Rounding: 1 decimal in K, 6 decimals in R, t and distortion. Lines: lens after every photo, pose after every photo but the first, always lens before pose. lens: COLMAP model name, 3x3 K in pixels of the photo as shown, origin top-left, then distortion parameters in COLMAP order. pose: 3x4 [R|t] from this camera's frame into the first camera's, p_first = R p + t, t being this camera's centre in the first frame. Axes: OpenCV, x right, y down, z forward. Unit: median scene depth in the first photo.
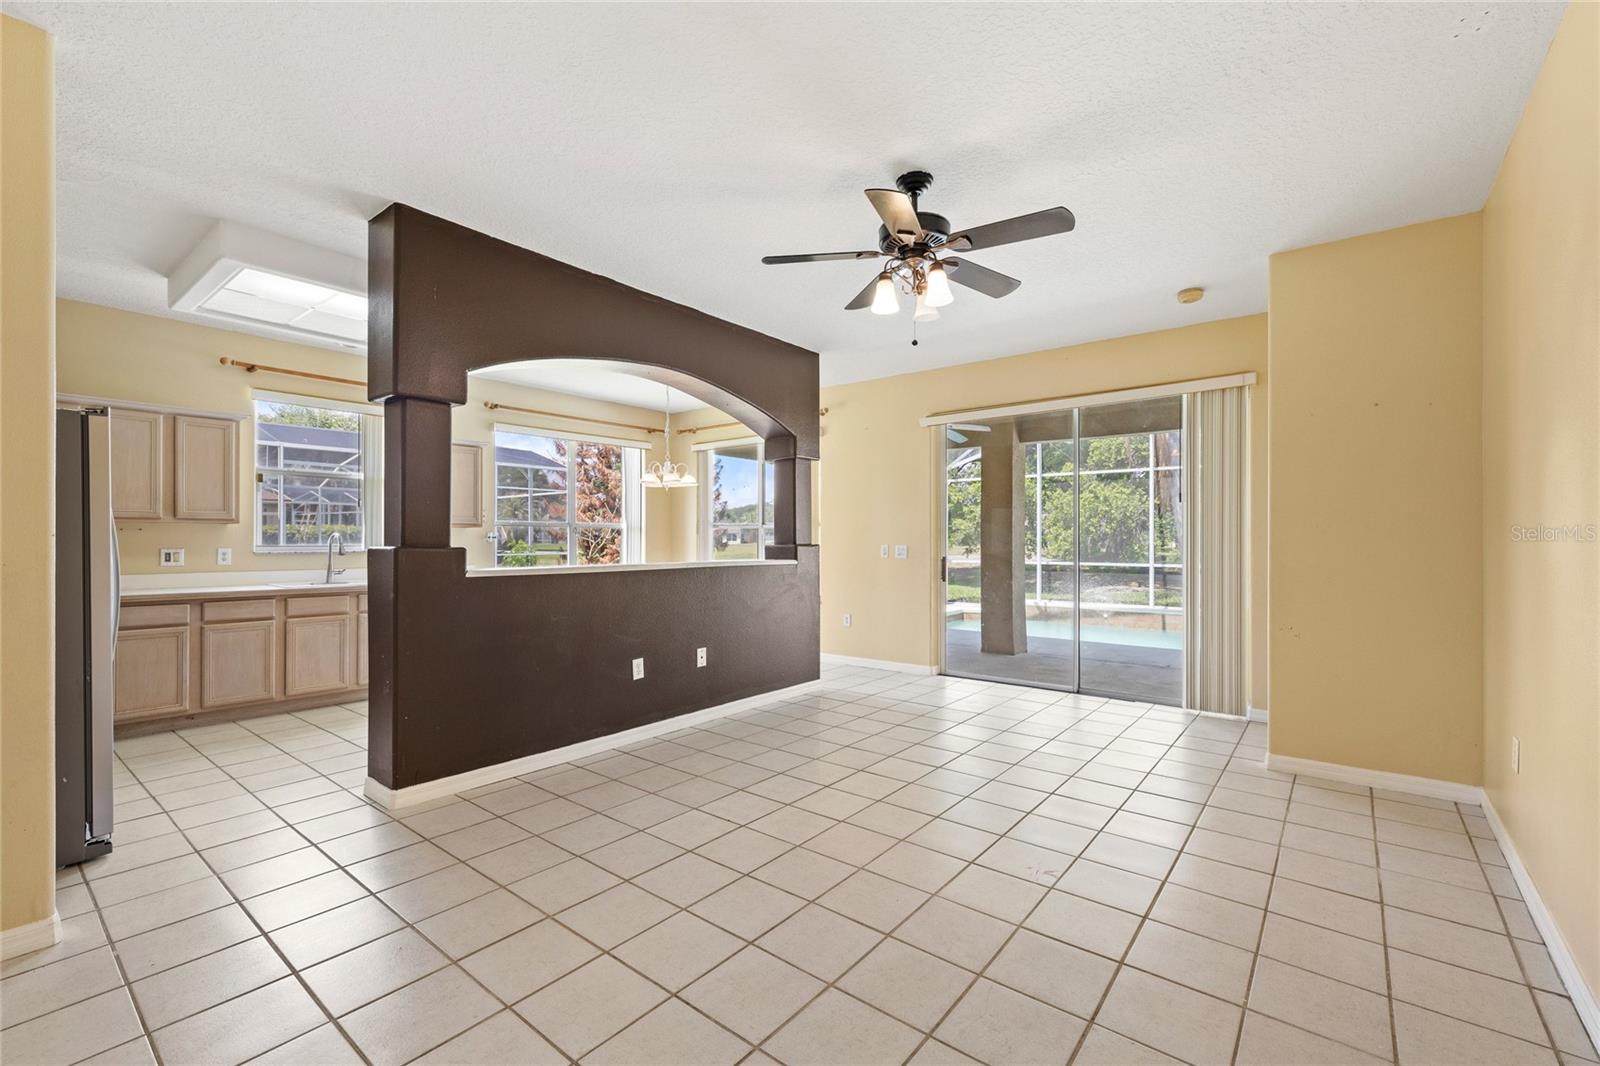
lens RADIAL K [[680.2, 0, 800.0], [0, 680.2, 533.0], [0, 0, 1]] dist [-0.000937, -0.000095]
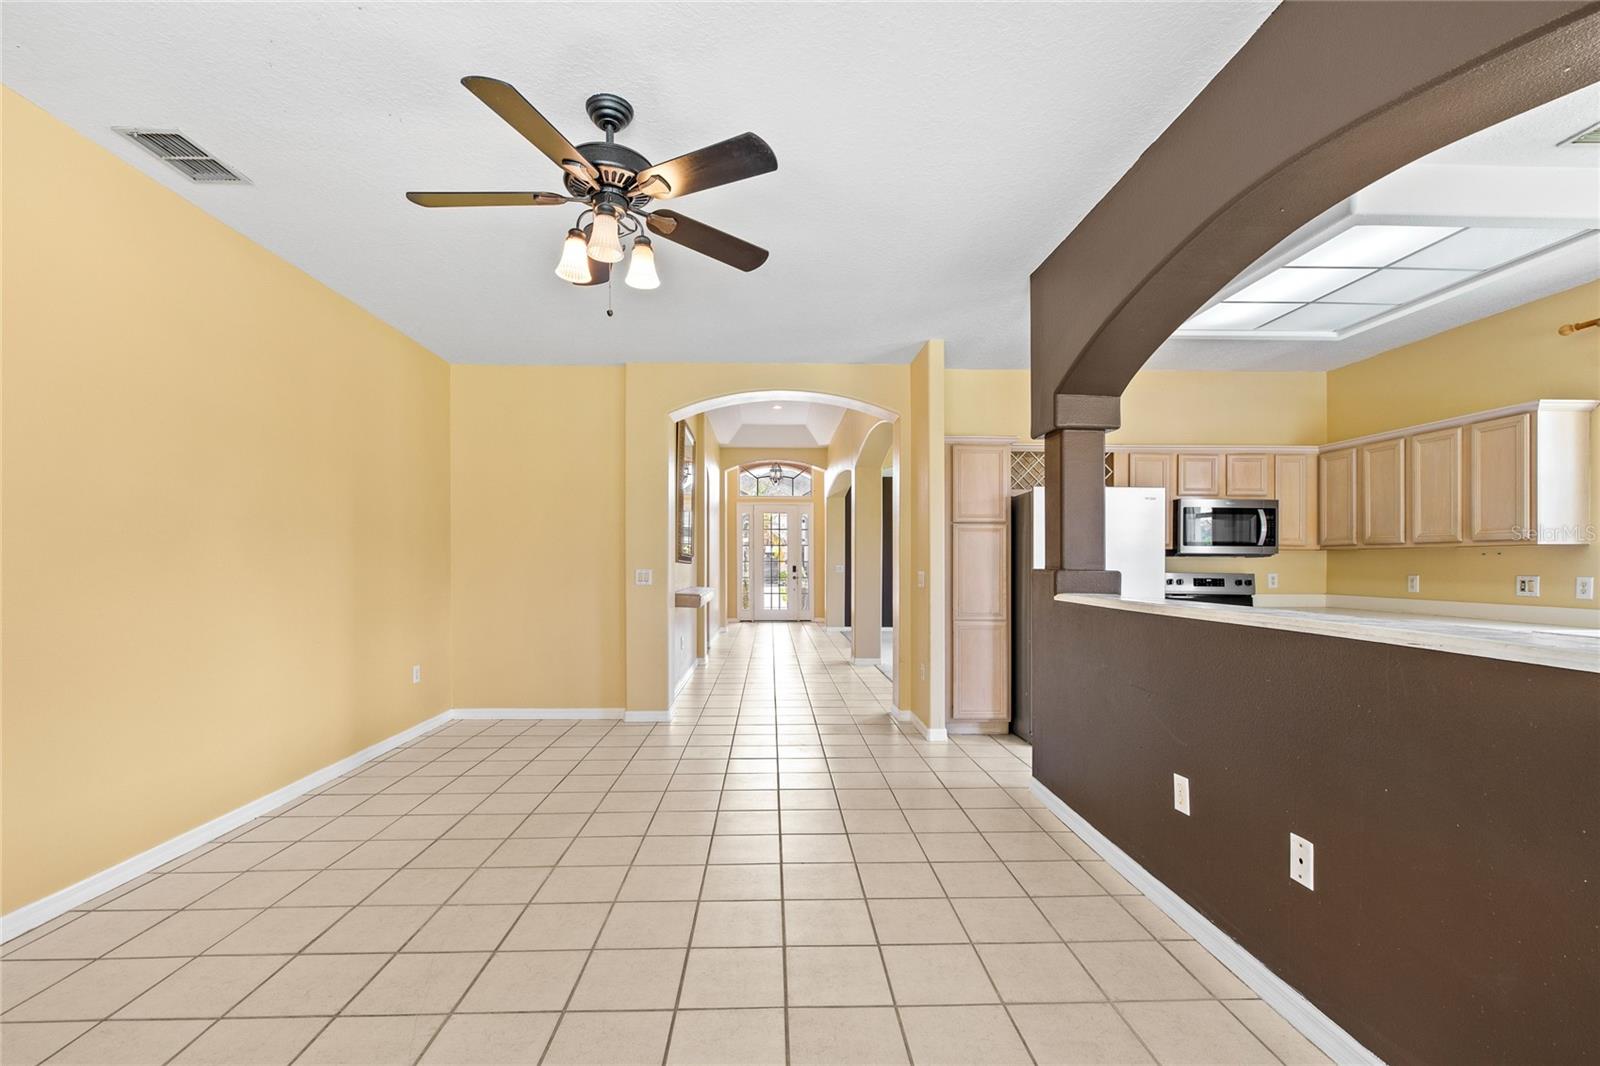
lens RADIAL K [[690.2, 0, 793.9], [0, 690.2, 564.3], [0, 0, 1]] dist [0.001712, 0.000172]
pose [[-0.756194, -0.002216, -0.654343, 0.366541], [0.001756, 0.999984, -0.005416, 0.013675], [0.654345, -0.005245, -0.756178, 1.201311]]
